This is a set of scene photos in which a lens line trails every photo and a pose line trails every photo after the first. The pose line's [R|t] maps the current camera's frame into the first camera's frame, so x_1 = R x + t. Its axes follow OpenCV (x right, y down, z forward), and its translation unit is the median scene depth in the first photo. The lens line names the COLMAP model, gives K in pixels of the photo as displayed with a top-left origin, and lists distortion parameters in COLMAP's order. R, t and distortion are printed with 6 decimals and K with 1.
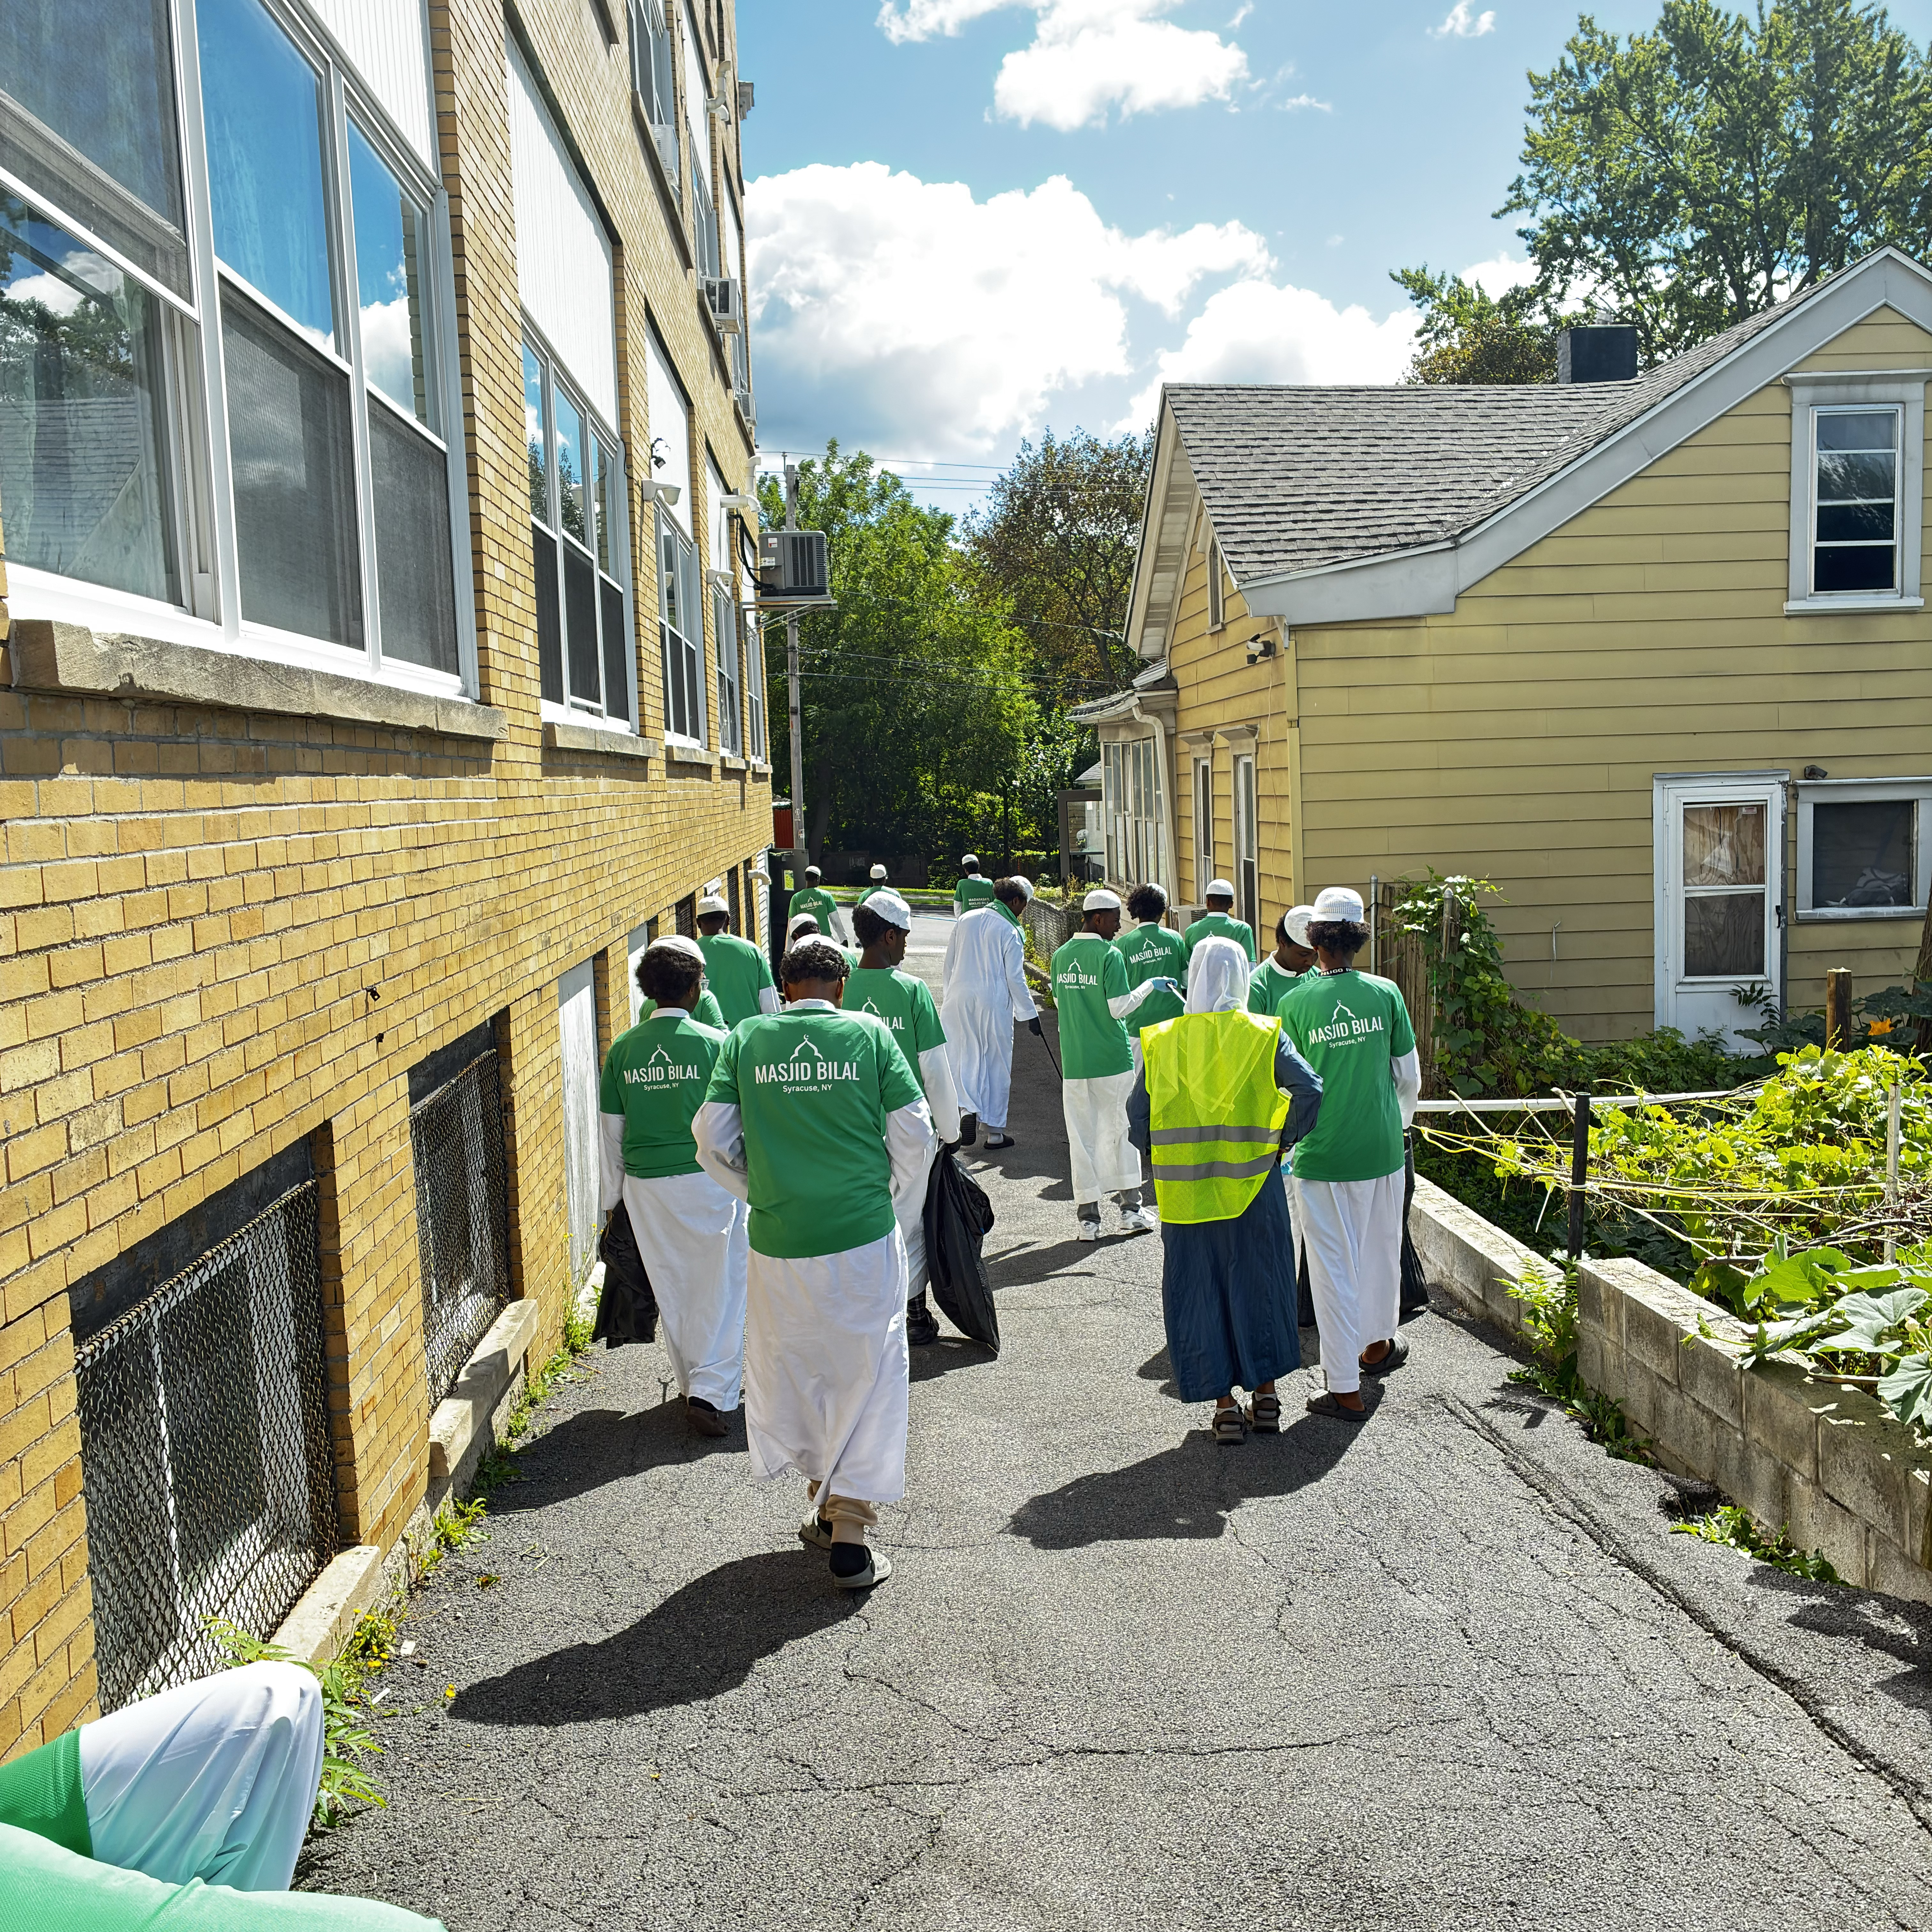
lens RADIAL K [[2080.8, 0, 966.0], [0, 2080.8, 966.0], [0, 0, 1]] dist [0.004356, 0.001133]
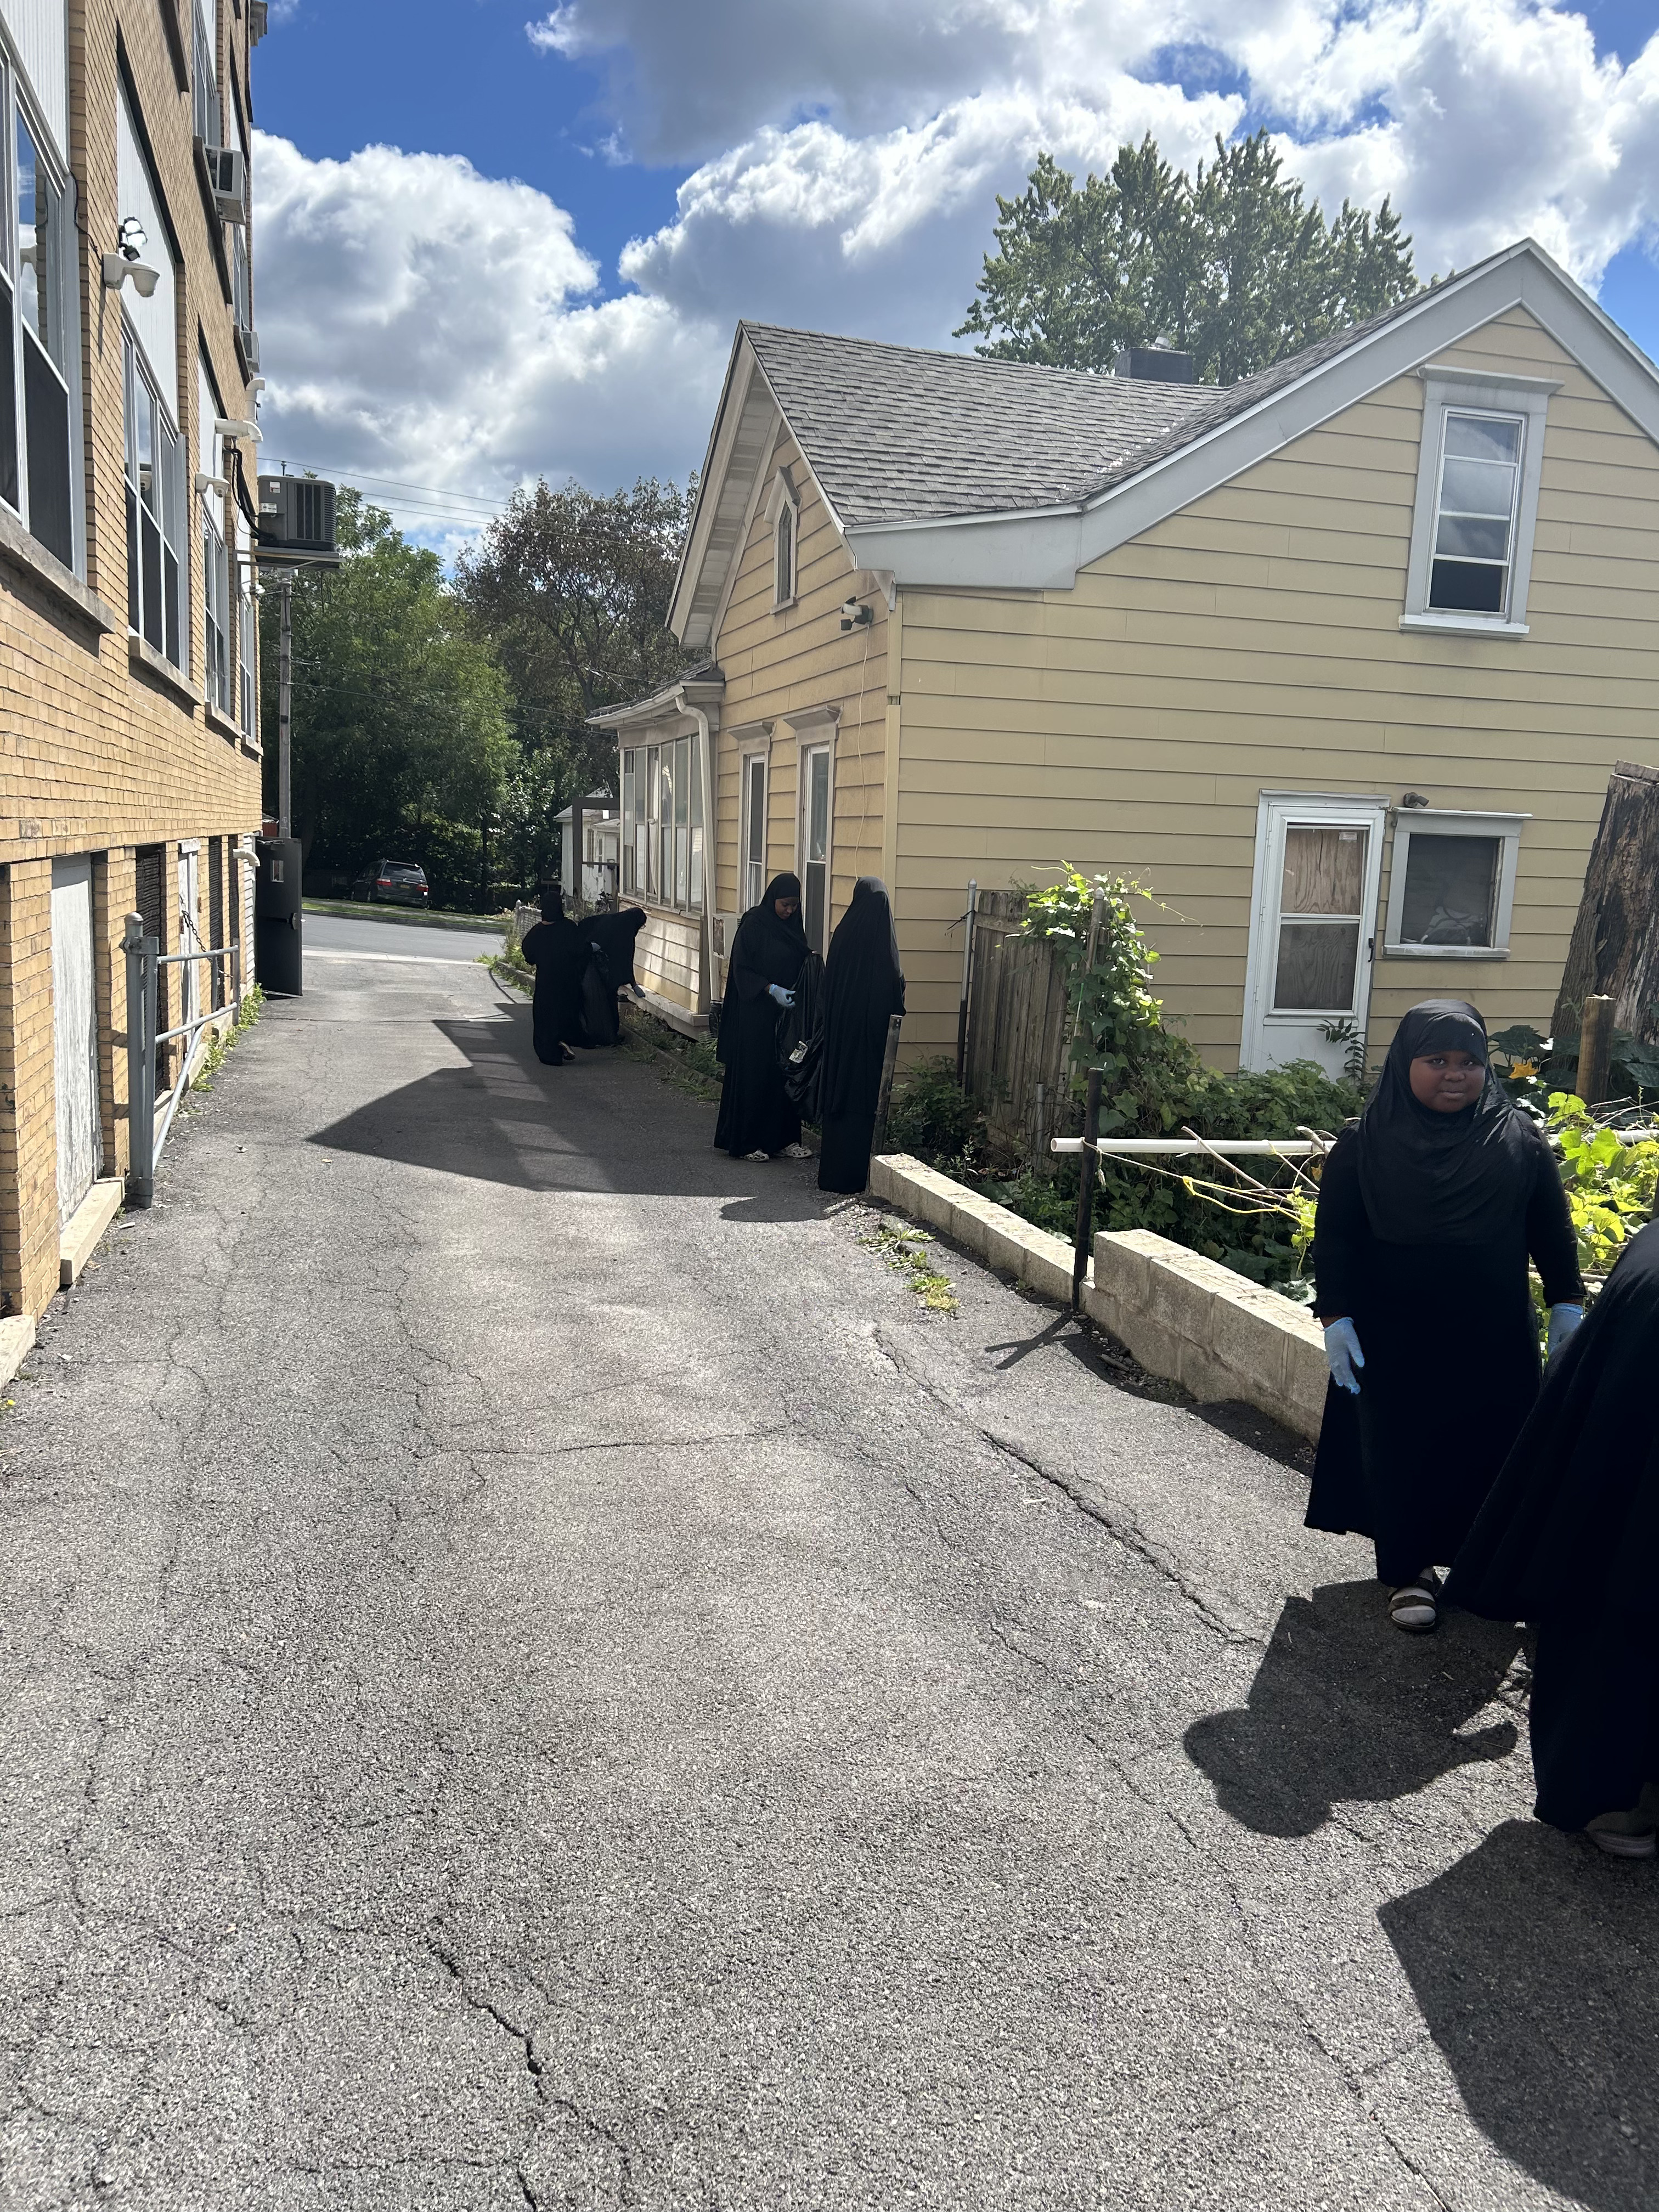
lens RADIAL K [[1774.9, 0, 829.5], [0, 1774.9, 1106.0], [0, 0, 1]] dist [-0.007236, -0.012889]
pose [[0.974356, 0.031616, 0.222778, -0.029421], [-0.044426, 0.997621, 0.052722, 0.015660], [-0.220581, -0.061267, 0.973443, 0.260349]]
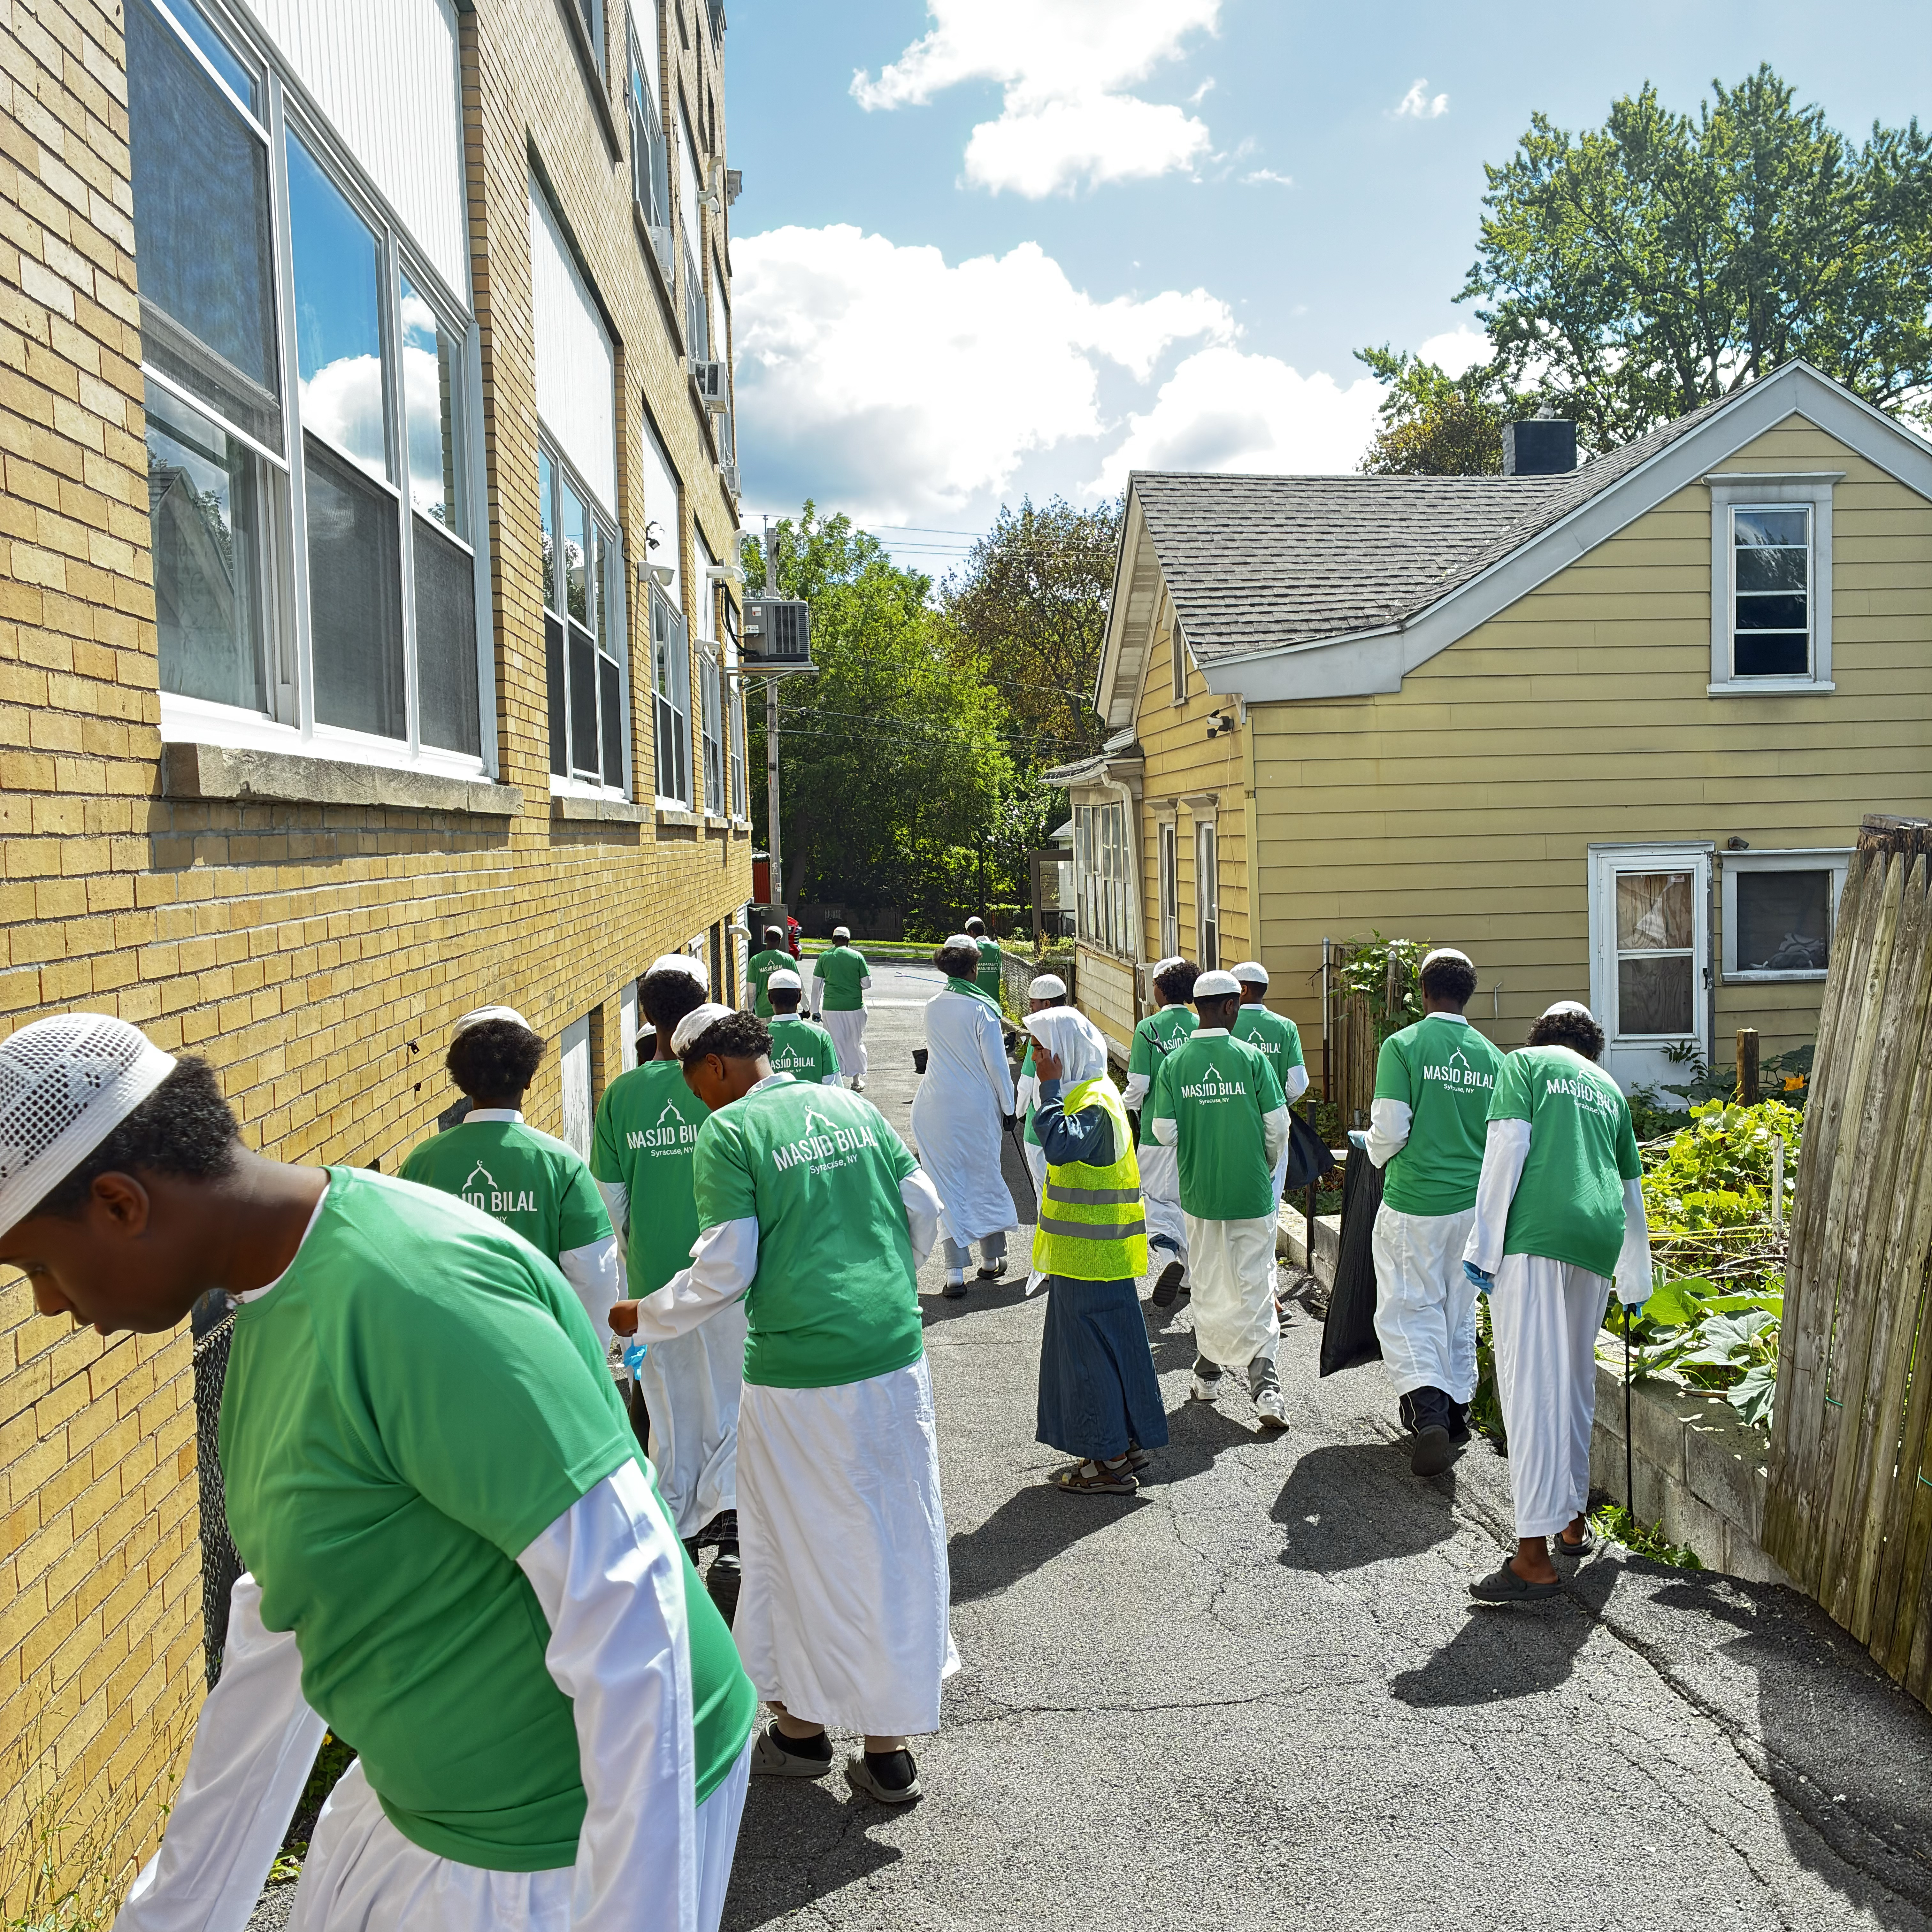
lens RADIAL K [[2080.2, 0, 1010.0], [0, 2080.2, 910.9], [0, 0, 1]] dist [0.010262, -0.007911]
pose [[0.999423, 0.006731, 0.033295, -0.000157], [-0.005002, 0.998649, -0.051729, -0.001428], [-0.033598, 0.051532, 0.998106, -0.050494]]
